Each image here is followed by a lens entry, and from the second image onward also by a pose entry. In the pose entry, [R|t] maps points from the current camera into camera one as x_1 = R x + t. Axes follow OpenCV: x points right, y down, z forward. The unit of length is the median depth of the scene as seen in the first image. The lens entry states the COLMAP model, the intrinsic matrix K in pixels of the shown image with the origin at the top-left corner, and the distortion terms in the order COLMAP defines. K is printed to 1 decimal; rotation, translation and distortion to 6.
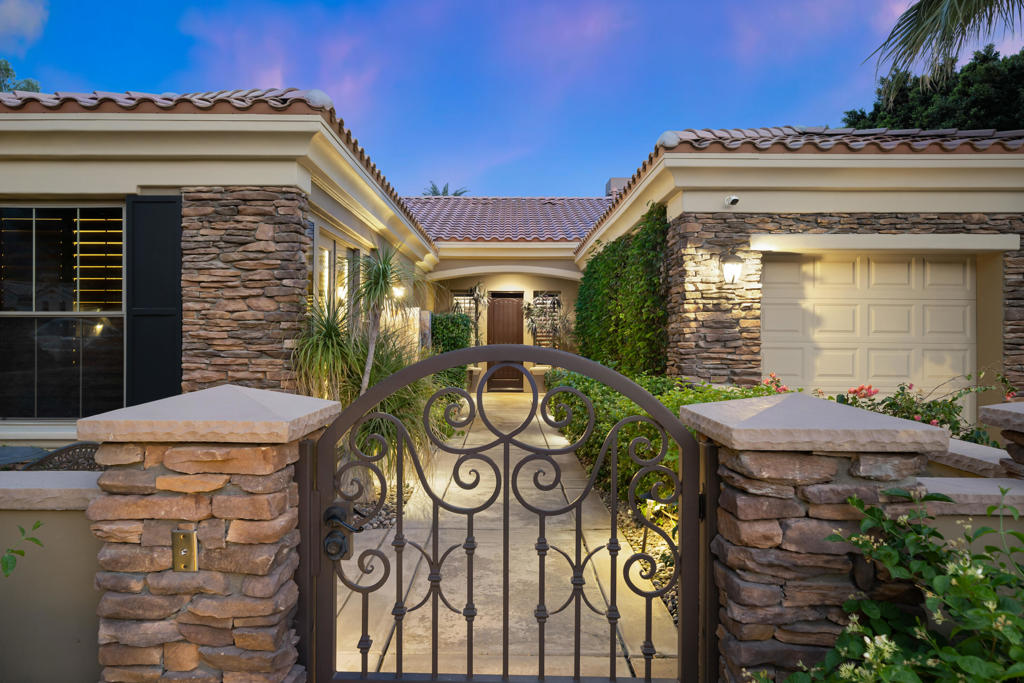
lens RADIAL K [[678.8, 0, 512.0], [0, 678.8, 341.5], [0, 0, 1]] dist [-0.000656, 0.001209]
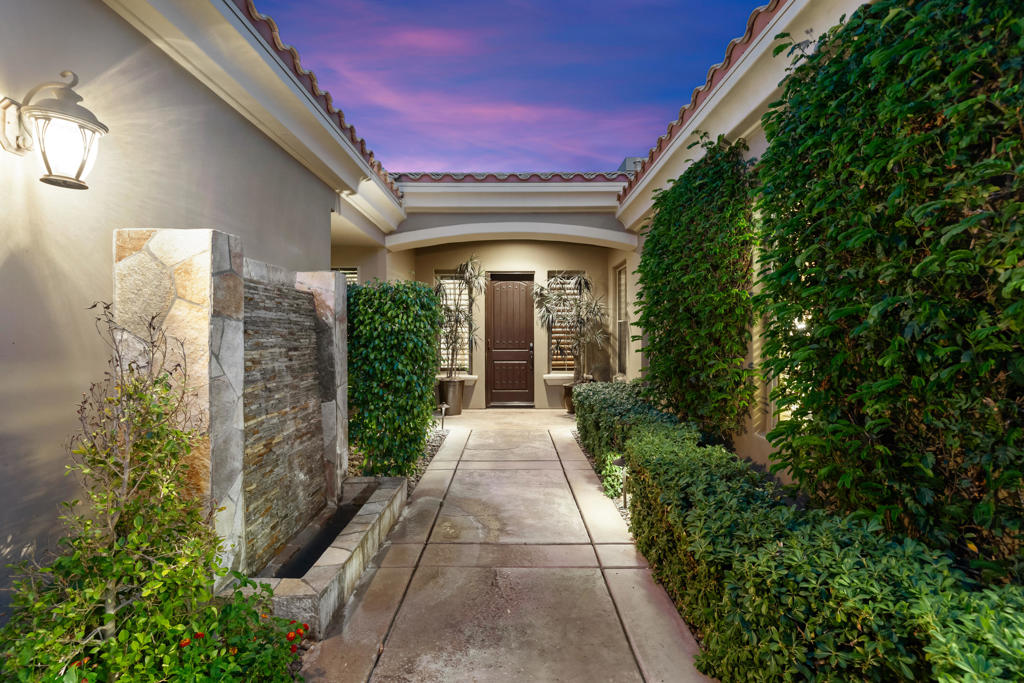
lens RADIAL K [[487.3, 0, 507.4], [0, 487.3, 335.9], [0, 0, 1]] dist [0.000259, 0.000160]
pose [[0.999816, -0.004218, -0.018734, -0.006104], [0.004102, 0.999972, -0.006225, -0.002127], [0.018760, 0.006147, 0.999805, 1.213089]]
